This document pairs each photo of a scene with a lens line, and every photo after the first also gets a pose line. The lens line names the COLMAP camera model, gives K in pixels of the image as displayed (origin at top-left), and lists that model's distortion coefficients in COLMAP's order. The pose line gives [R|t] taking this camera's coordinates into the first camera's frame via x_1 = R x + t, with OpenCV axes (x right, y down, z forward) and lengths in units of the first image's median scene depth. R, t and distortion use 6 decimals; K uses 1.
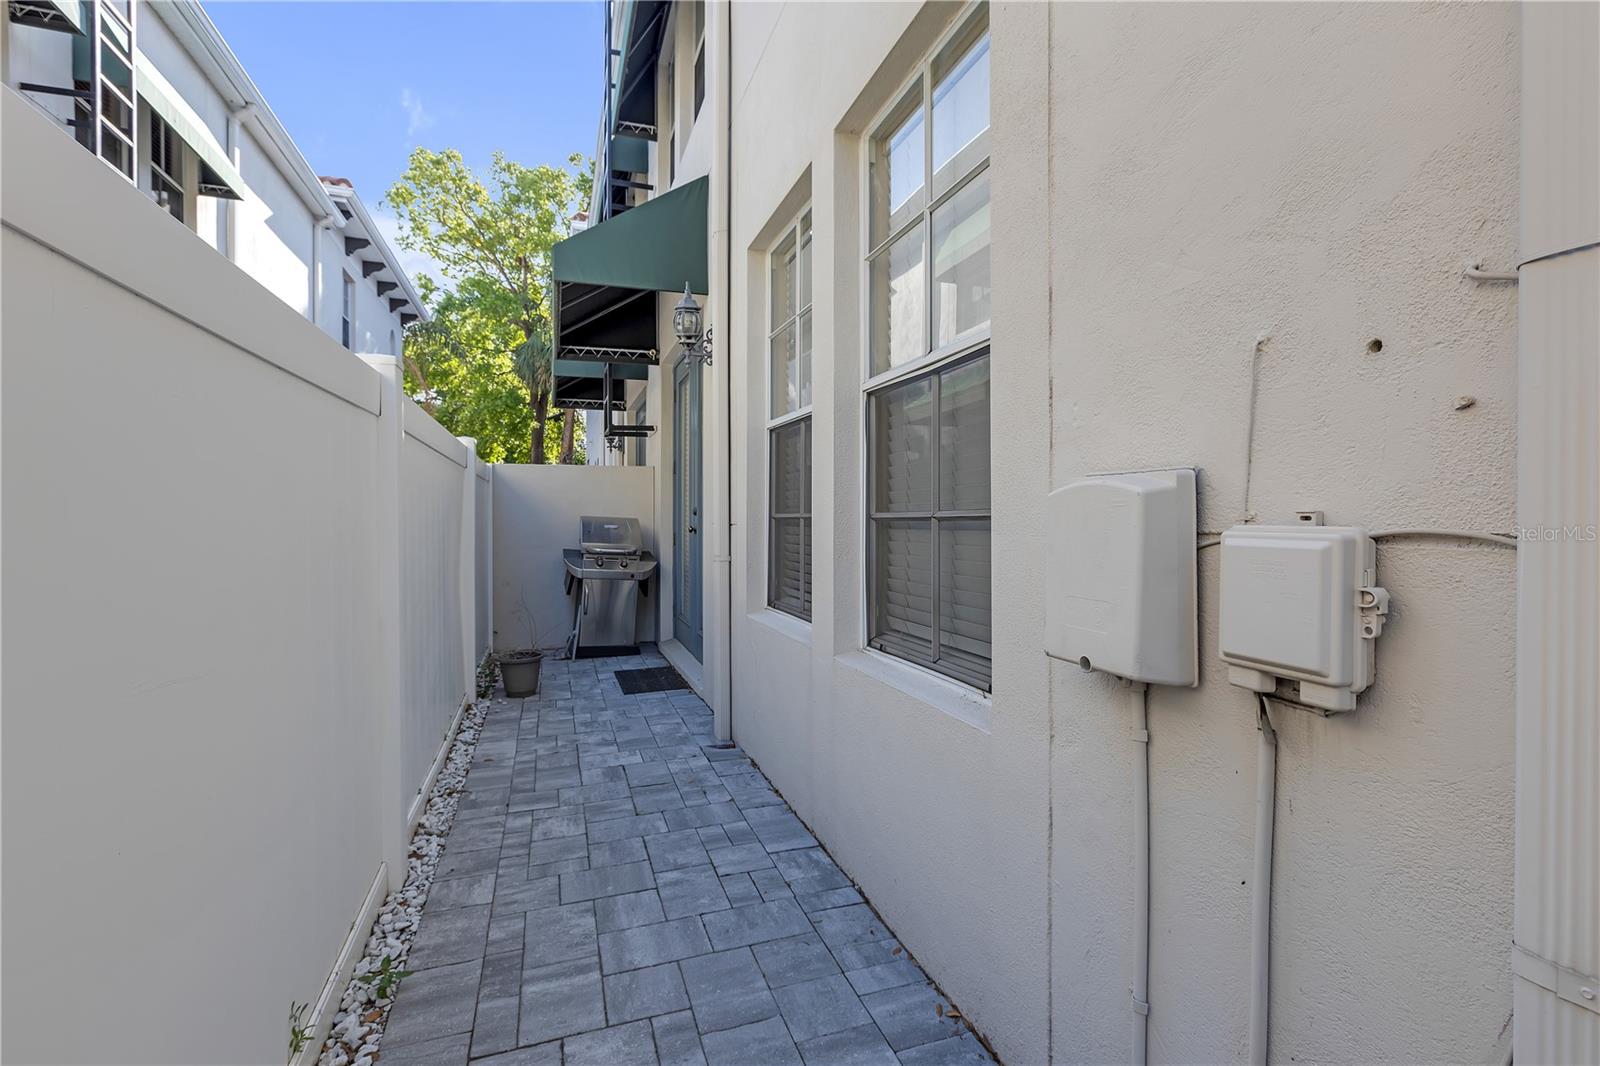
lens RADIAL K [[714.3, 0, 808.1], [0, 714.3, 522.1], [0, 0, 1]] dist [-0.001330, -0.000160]
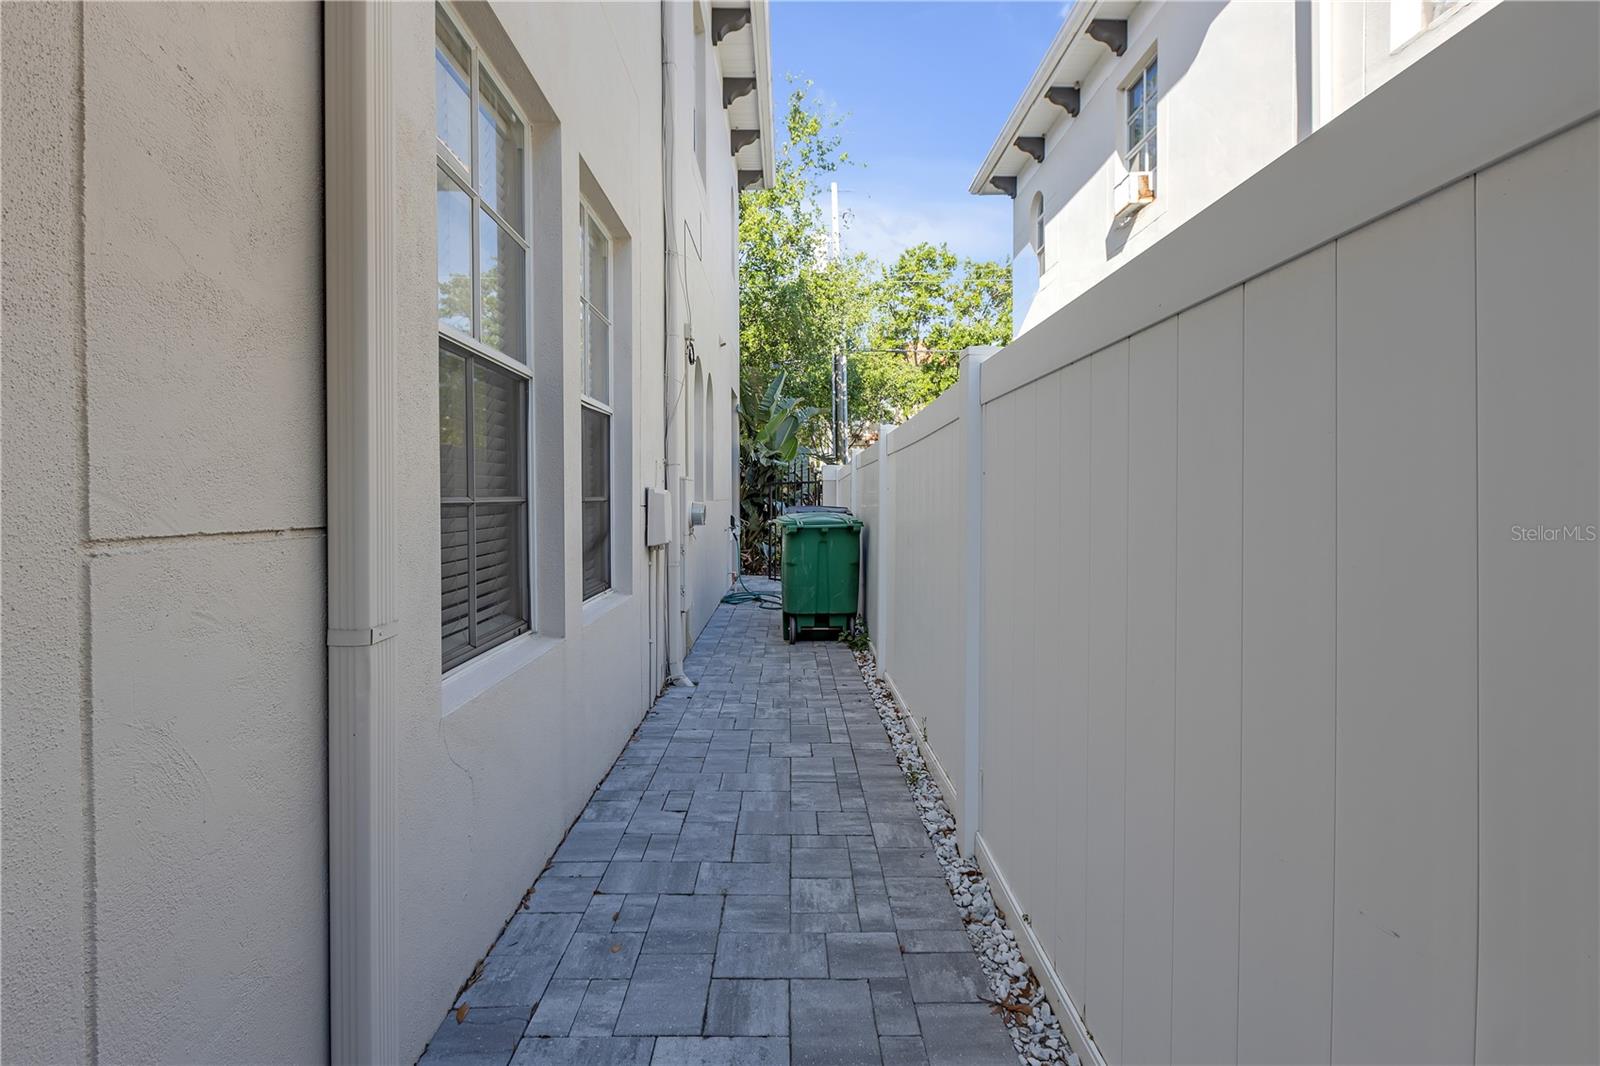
lens RADIAL K [[714.3, 0, 797.5], [0, 714.3, 503.3], [0, 0, 1]] dist [-0.001330, -0.000160]
pose [[-0.944397, -0.002542, 0.328798, -0.614165], [0.001851, 0.999913, 0.013046, -0.015442], [-0.328803, 0.012929, -0.944310, 1.848432]]
